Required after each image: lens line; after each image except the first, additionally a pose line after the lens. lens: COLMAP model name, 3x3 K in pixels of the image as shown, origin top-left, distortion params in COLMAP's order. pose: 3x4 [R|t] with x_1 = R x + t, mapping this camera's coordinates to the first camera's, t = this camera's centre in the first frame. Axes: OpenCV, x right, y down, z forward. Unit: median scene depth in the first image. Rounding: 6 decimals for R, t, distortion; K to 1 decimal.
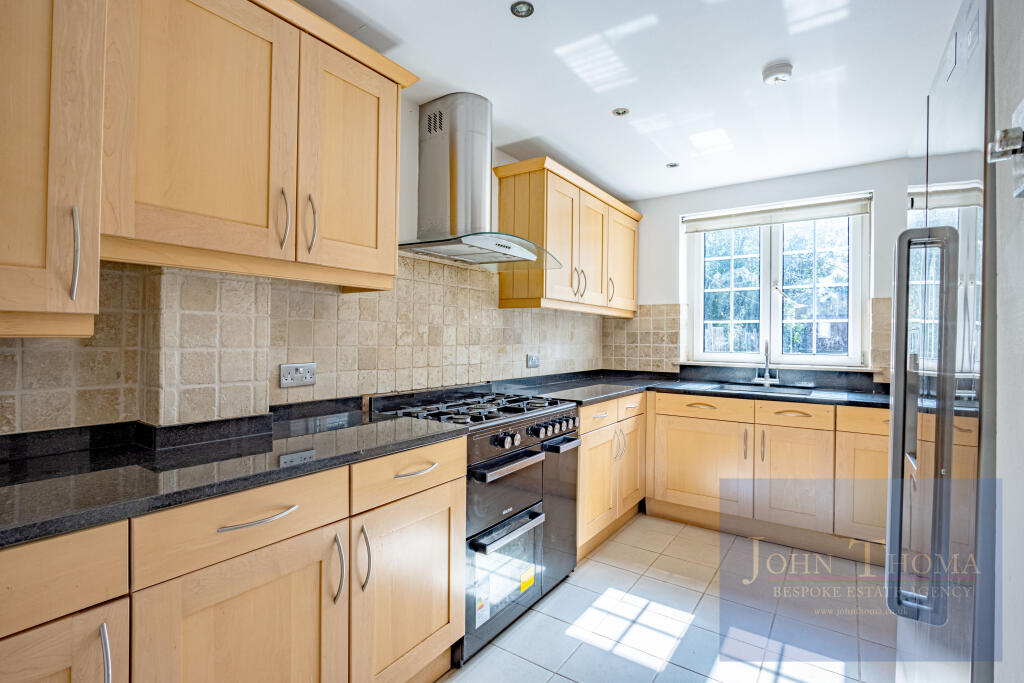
lens RADIAL K [[489.6, 0, 506.0], [0, 489.6, 333.9], [0, 0, 1]] dist [-0.001958, 0.000172]
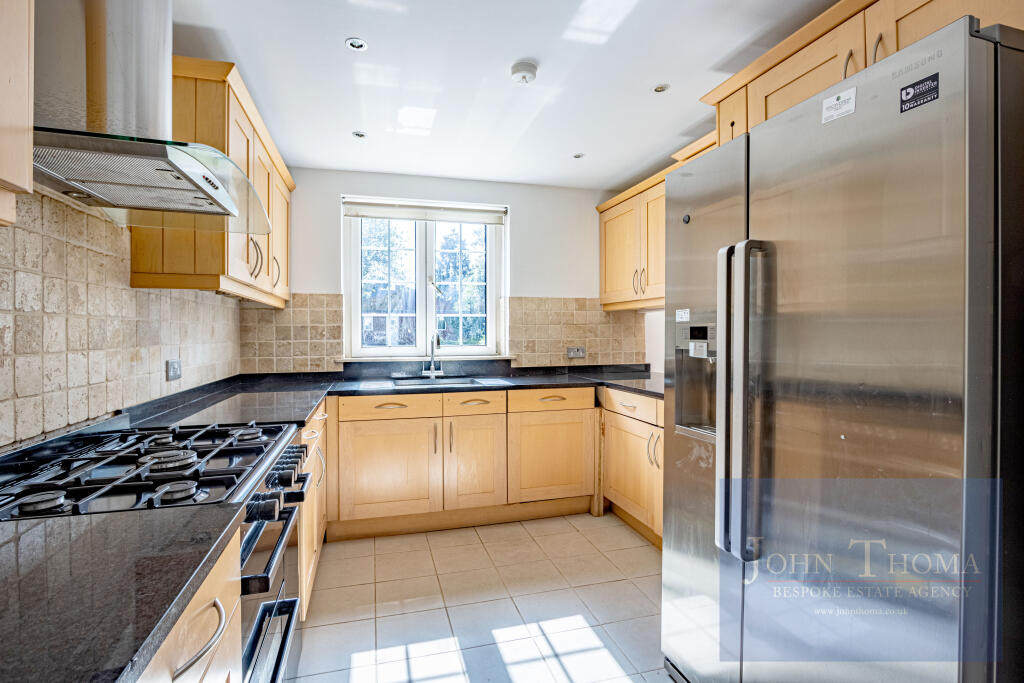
lens RADIAL K [[489.6, 0, 506.0], [0, 489.6, 333.9], [0, 0, 1]] dist [-0.001958, 0.000172]
pose [[0.639078, -0.015340, 0.768989, -0.164579], [0.005206, 0.999864, 0.015620, -0.001630], [-0.769124, -0.005979, 0.639071, 0.233247]]
